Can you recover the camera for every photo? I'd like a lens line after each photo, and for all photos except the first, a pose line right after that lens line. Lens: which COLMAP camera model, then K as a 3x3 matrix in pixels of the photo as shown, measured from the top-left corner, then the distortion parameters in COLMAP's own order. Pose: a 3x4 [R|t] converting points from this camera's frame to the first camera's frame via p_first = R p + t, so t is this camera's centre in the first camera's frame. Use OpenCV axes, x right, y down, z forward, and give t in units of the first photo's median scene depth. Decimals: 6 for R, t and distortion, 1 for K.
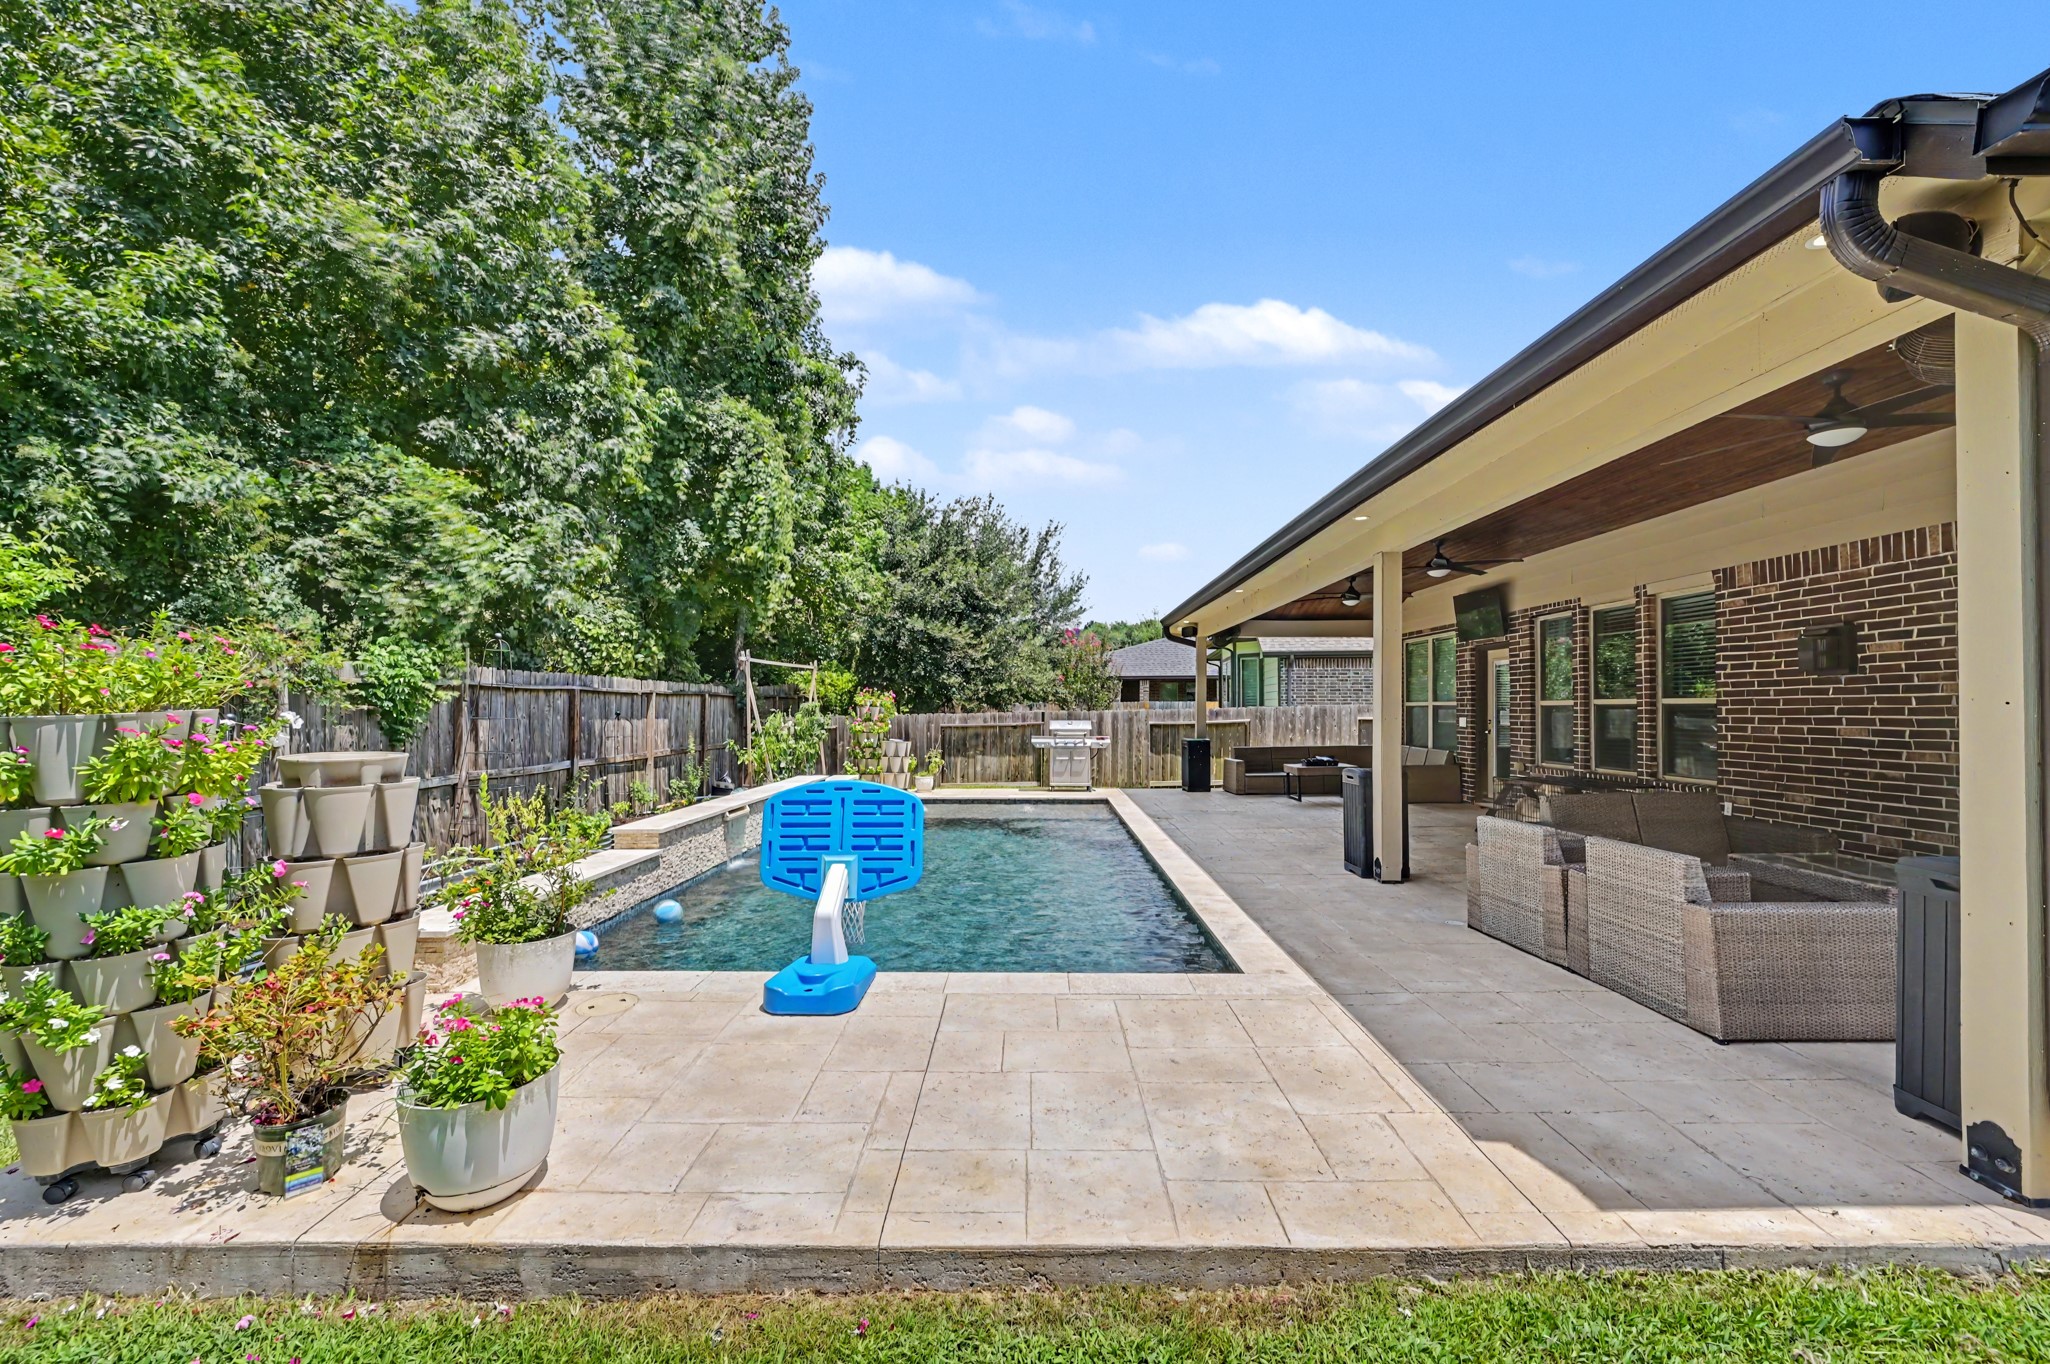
lens RADIAL K [[817.2, 0, 1029.1], [0, 817.2, 696.4], [0, 0, 1]] dist [0.000345, 0.000415]
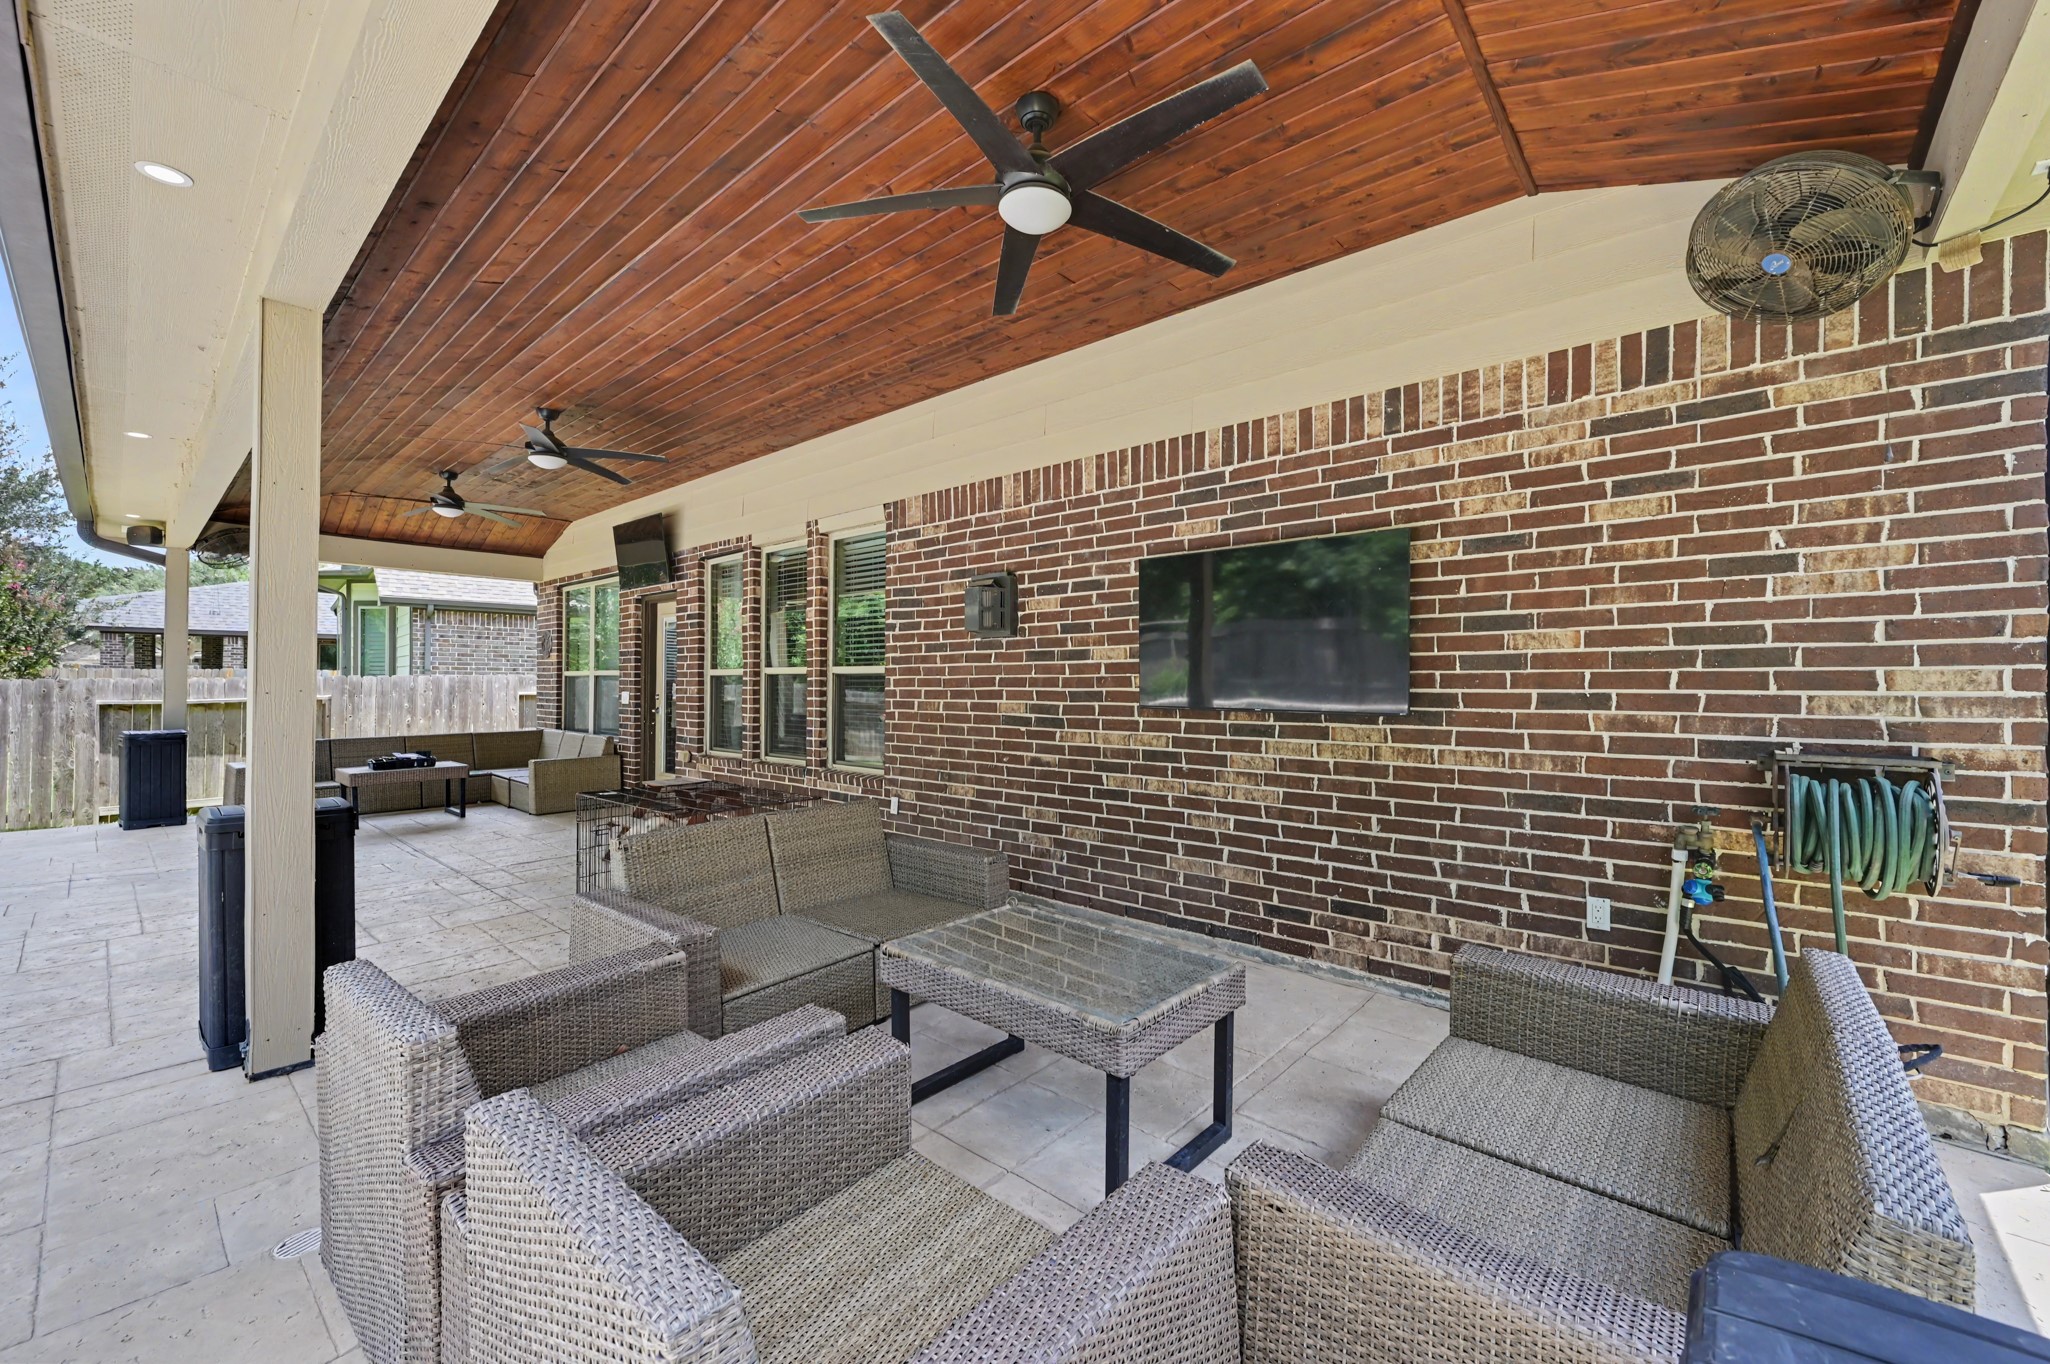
lens RADIAL K [[817.2, 0, 1023.4], [0, 817.2, 685.3], [0, 0, 1]] dist [0.000345, 0.000415]
pose [[0.656243, 0.002737, 0.754545, 0.332012], [-0.016349, 0.999810, 0.010593, 0.010354], [-0.754373, -0.019288, 0.656163, 0.379894]]
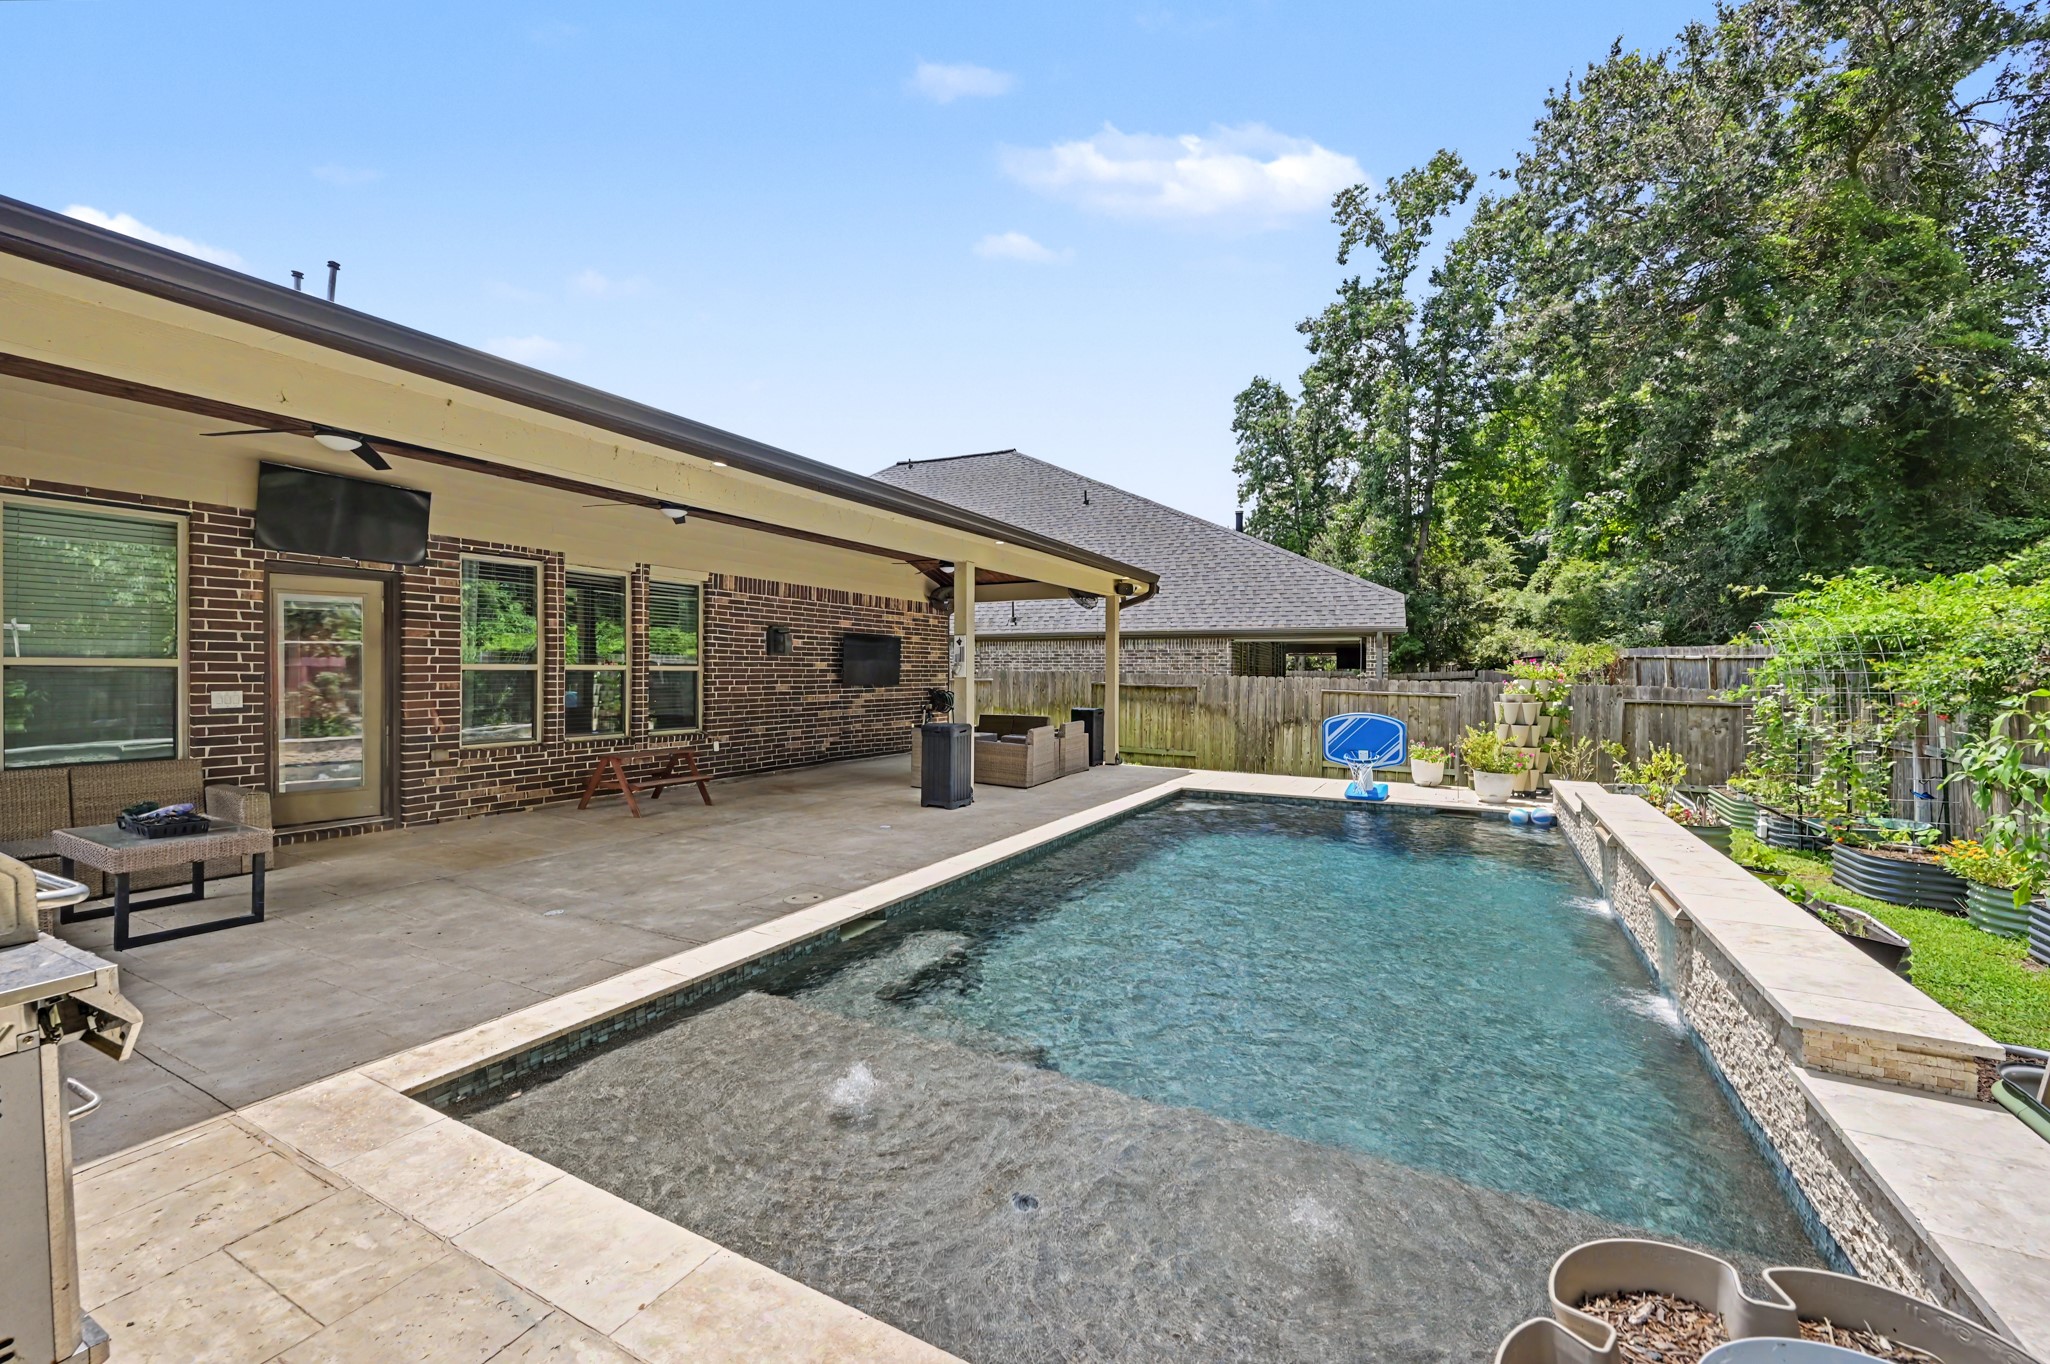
lens RADIAL K [[817.2, 0, 1033.1], [0, 817.2, 680.1], [0, 0, 1]] dist [0.000345, 0.000415]
pose [[-0.891305, -0.008443, 0.453326, -0.256250], [-0.012579, 0.999902, -0.006109, 0.025576], [-0.453230, -0.011147, -0.891324, 1.965640]]
